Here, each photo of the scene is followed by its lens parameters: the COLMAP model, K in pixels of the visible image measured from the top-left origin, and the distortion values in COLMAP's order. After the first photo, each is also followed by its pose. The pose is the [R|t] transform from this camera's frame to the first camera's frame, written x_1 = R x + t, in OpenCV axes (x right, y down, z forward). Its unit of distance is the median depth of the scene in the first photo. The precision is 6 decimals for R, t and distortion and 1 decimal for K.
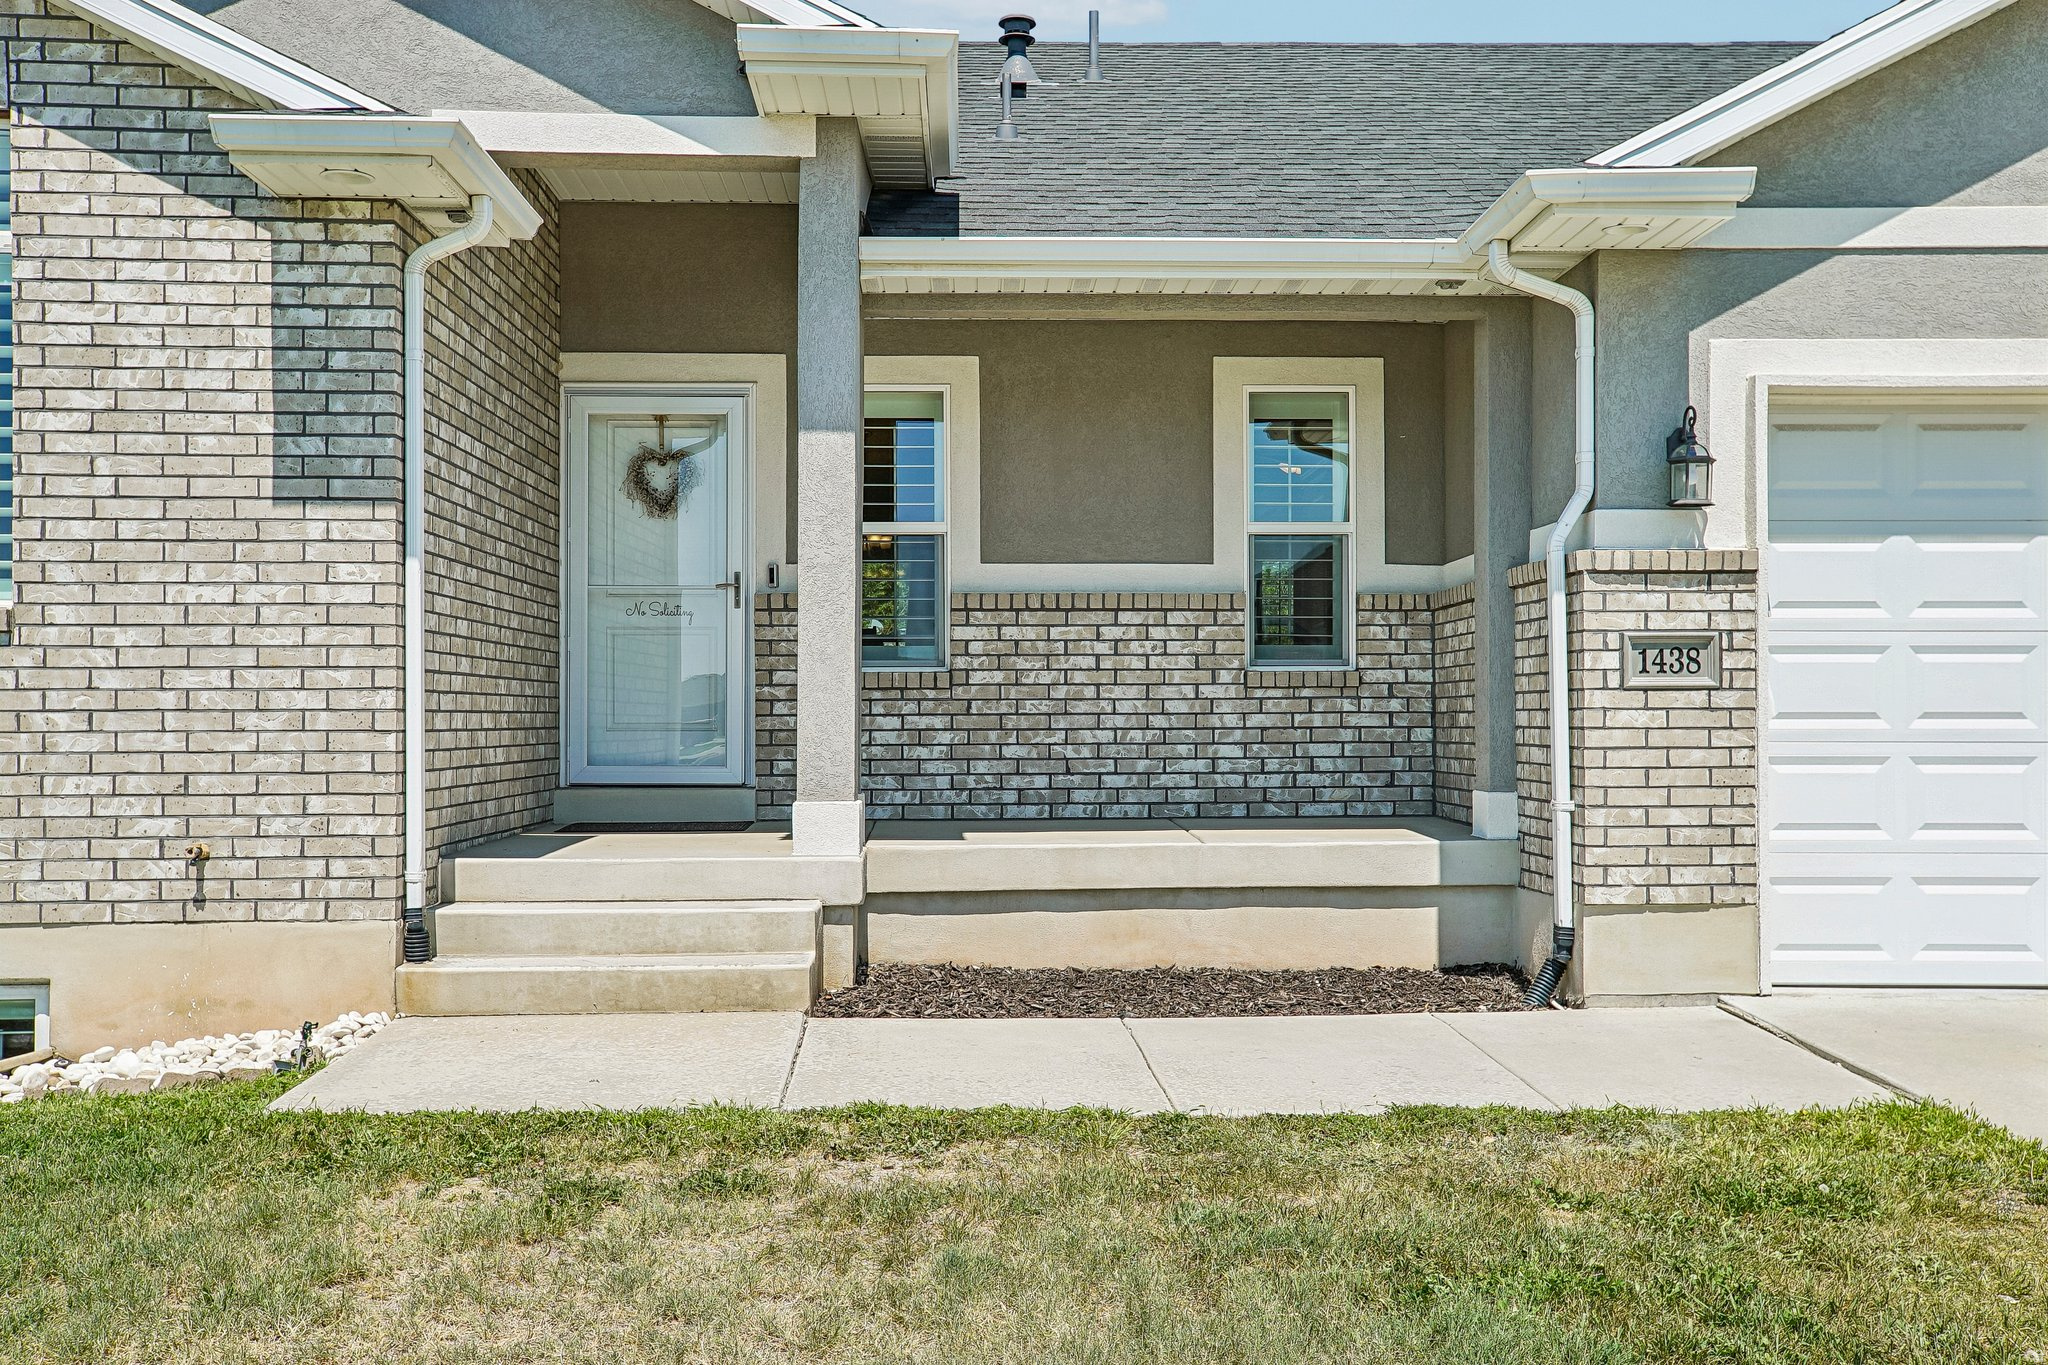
lens RADIAL K [[1943.0, 0, 1027.4], [0, 1943.0, 690.1], [0, 0, 1]] dist [0.006037, 0.123987]
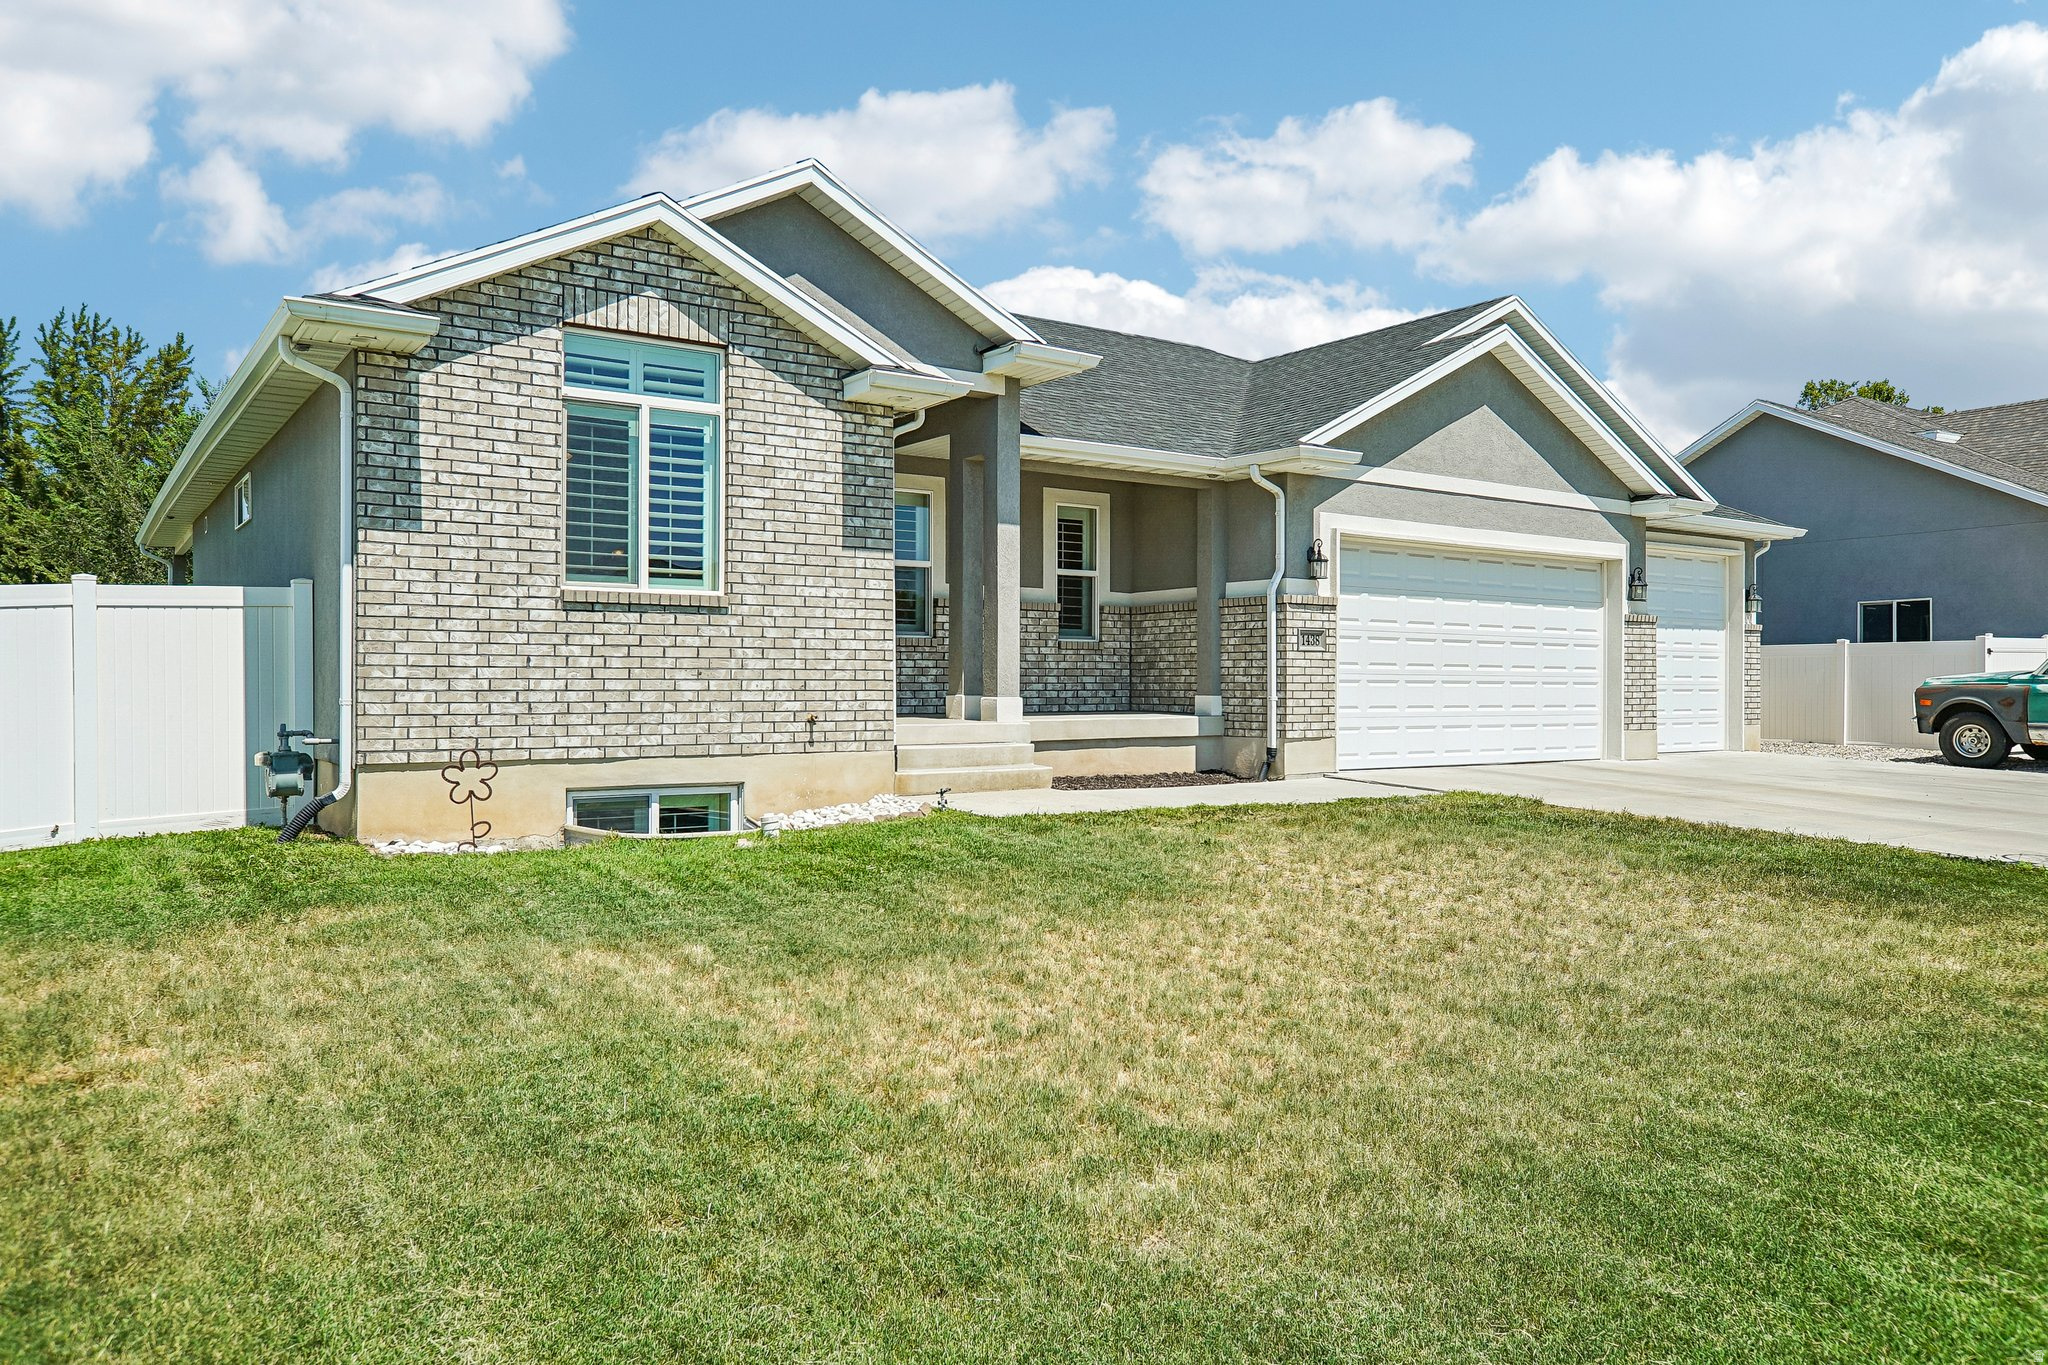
lens RADIAL K [[1442.8, 0, 1024.0], [0, 1442.8, 682.5], [0, 0, 1]] dist [-0.030367, 0.001424]
pose [[0.844504, 0.005801, 0.535518, -1.035802], [-0.013092, 0.999866, 0.009814, 0.027642], [-0.535390, -0.015299, 0.844467, -0.387420]]
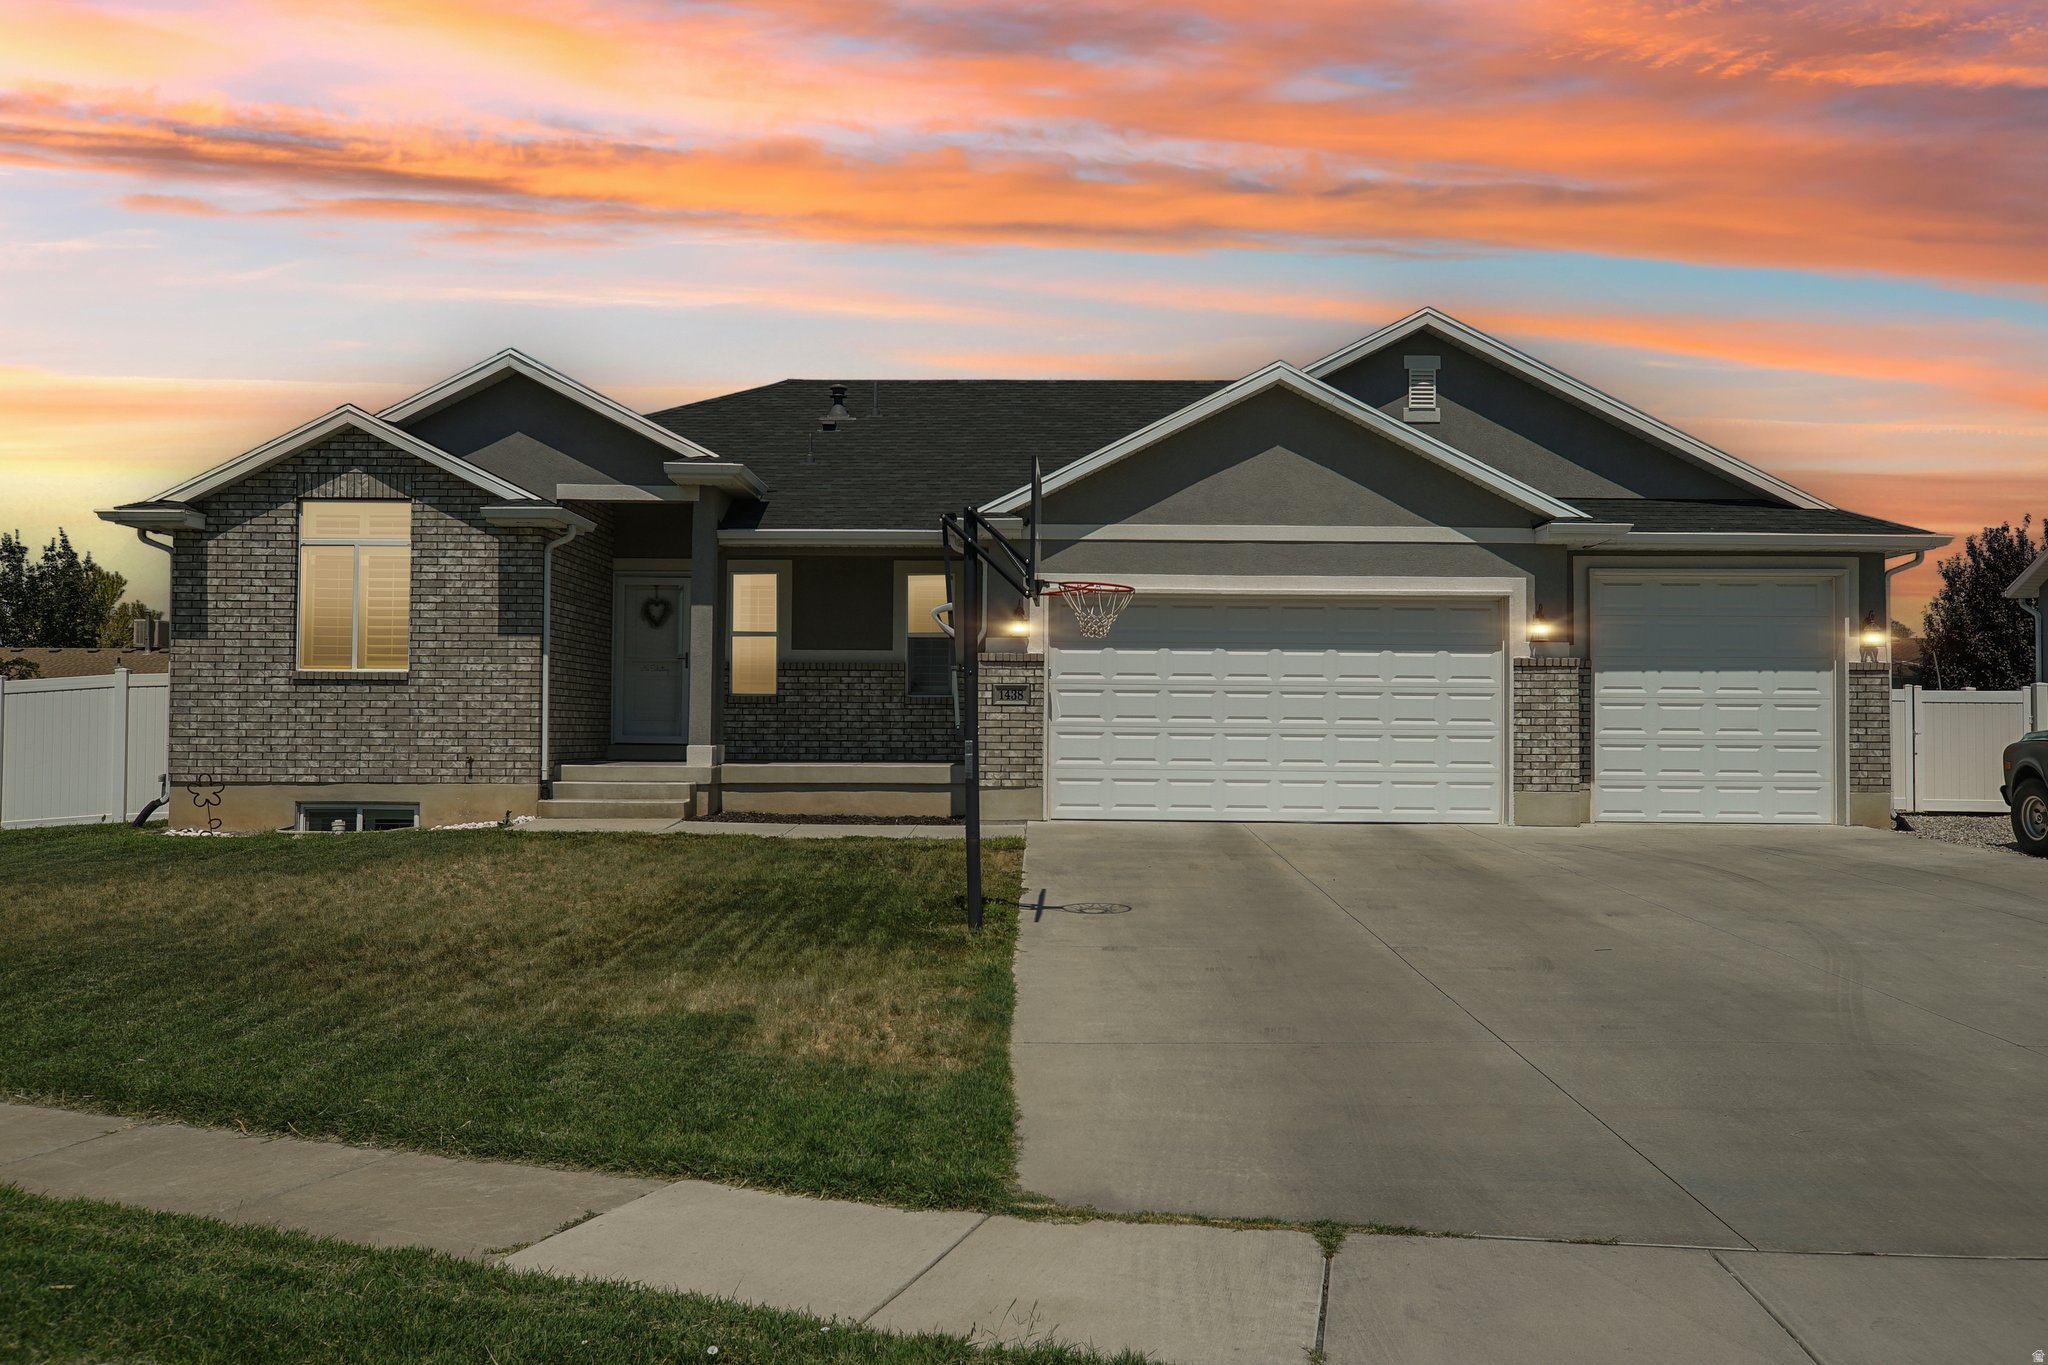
lens RADIAL K [[1699.6, 0, 1024.0], [0, 1699.6, 682.5], [0, 0, 1]] dist [0.003498, 0.002568]
pose [[0.998771, 0.007796, -0.048939, 0.492979], [-0.008549, 0.999848, -0.015195, 0.003329], [0.048813, 0.015595, 0.998686, -1.411620]]
